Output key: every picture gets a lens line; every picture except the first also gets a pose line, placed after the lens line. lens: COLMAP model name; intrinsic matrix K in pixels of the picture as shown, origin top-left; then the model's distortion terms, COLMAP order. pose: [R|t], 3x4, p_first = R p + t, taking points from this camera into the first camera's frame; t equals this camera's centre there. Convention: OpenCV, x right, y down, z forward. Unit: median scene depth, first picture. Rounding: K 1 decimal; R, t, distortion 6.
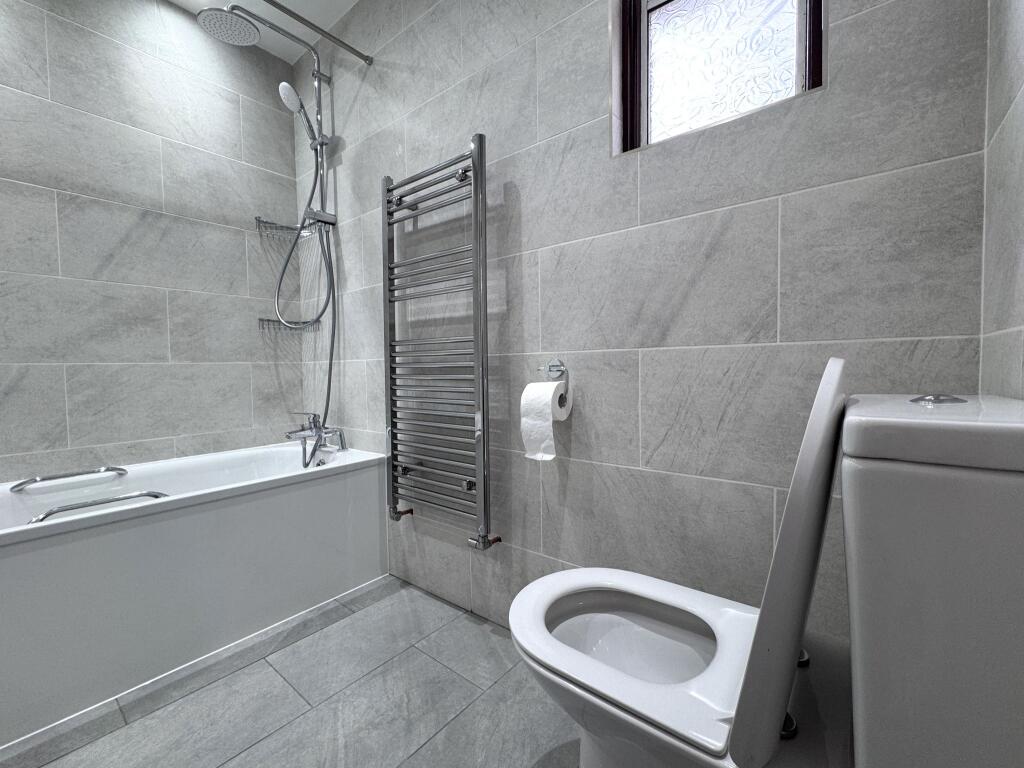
lens RADIAL K [[410.9, 0, 515.9], [0, 410.9, 384.8], [0, 0, 1]] dist [-0.001823, -0.000213]
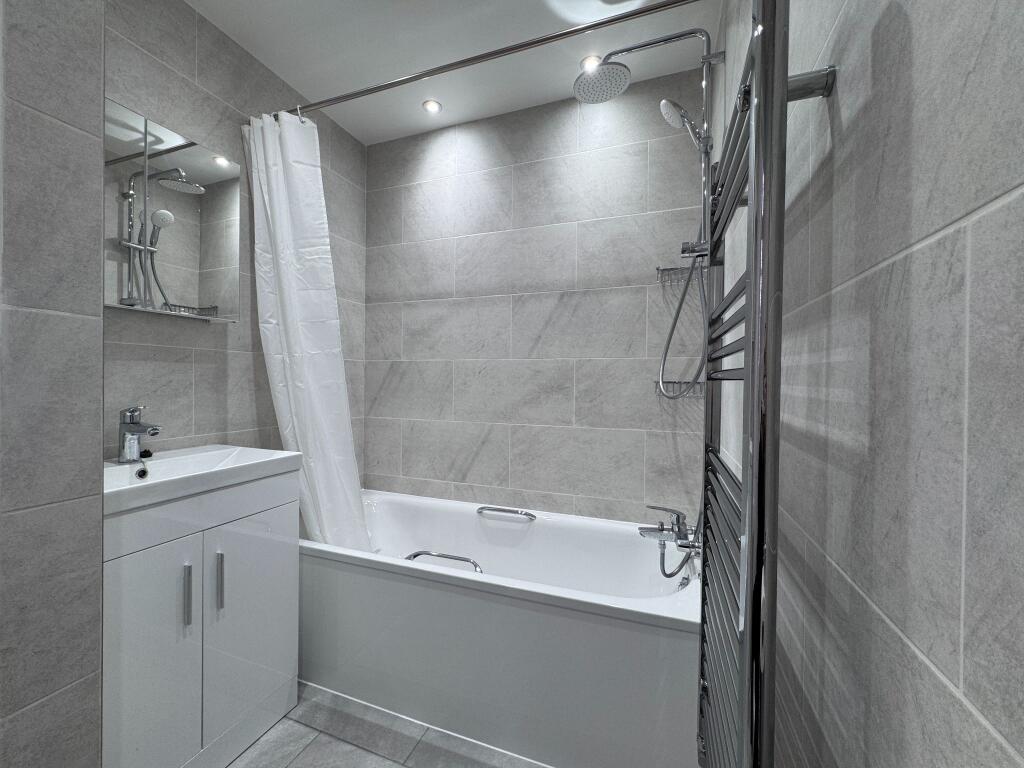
lens RADIAL K [[410.9, 0, 515.9], [0, 410.9, 384.8], [0, 0, 1]] dist [-0.001823, -0.000213]
pose [[0.320739, 0.028502, -0.946739, 0.135616], [-0.069328, 0.997572, 0.006545, -0.166660], [0.944627, 0.063536, 0.321936, 0.520153]]
